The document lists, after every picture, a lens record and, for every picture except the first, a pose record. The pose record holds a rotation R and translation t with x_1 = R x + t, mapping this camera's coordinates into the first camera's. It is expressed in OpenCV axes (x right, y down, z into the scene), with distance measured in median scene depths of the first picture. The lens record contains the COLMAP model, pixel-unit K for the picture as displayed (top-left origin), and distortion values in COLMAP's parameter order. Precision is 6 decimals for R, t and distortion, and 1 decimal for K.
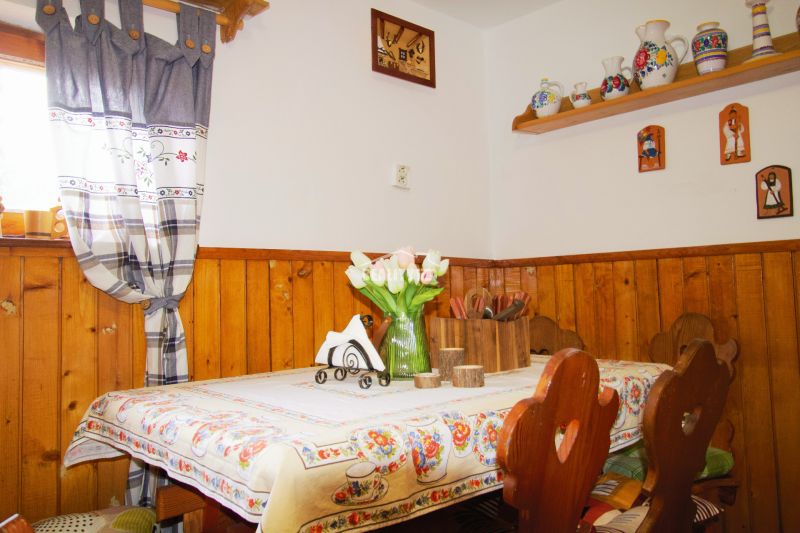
lens RADIAL K [[631.7, 0, 397.4], [0, 631.7, 267.4], [0, 0, 1]] dist [0.030068, 0.003068]
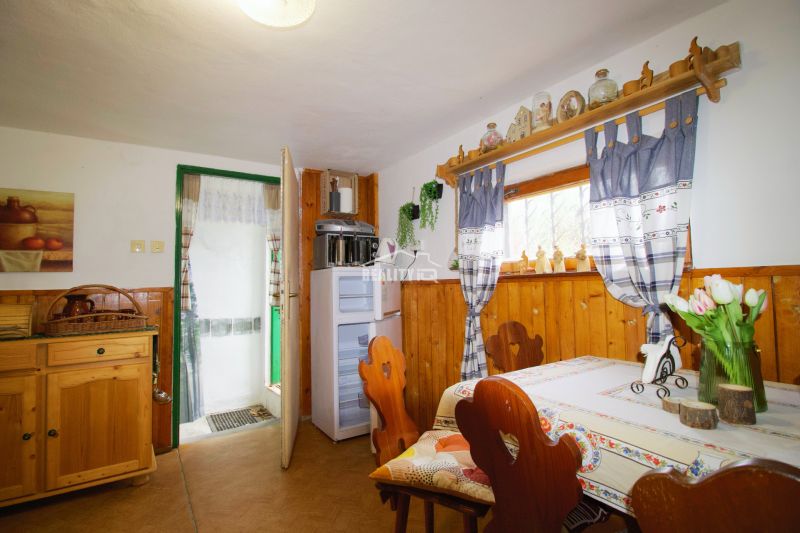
lens RADIAL K [[376.5, 0, 400.4], [0, 376.5, 263.1], [0, 0, 1]] dist [-0.001813, -0.000280]
pose [[-0.101950, -0.034336, -0.994197, 0.572318], [0.057977, 0.997500, -0.040395, -0.050174], [0.993099, -0.061759, -0.099705, 0.477467]]
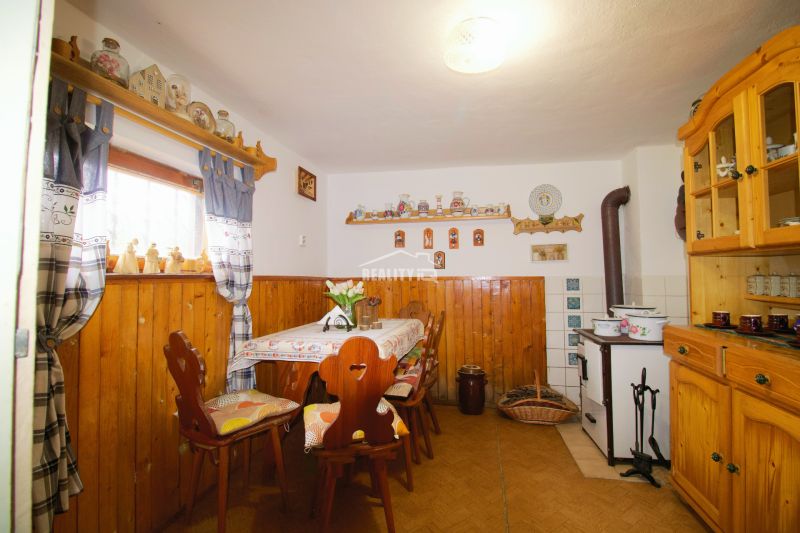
lens RADIAL K [[416.5, 0, 402.1], [0, 416.5, 266.9], [0, 0, 1]] dist [0.003504, 0.000108]
pose [[0.796115, 0.029885, 0.604408, -0.783533], [-0.035099, 0.999379, -0.003183, -0.078957], [-0.604127, -0.018680, 0.796669, -0.485267]]
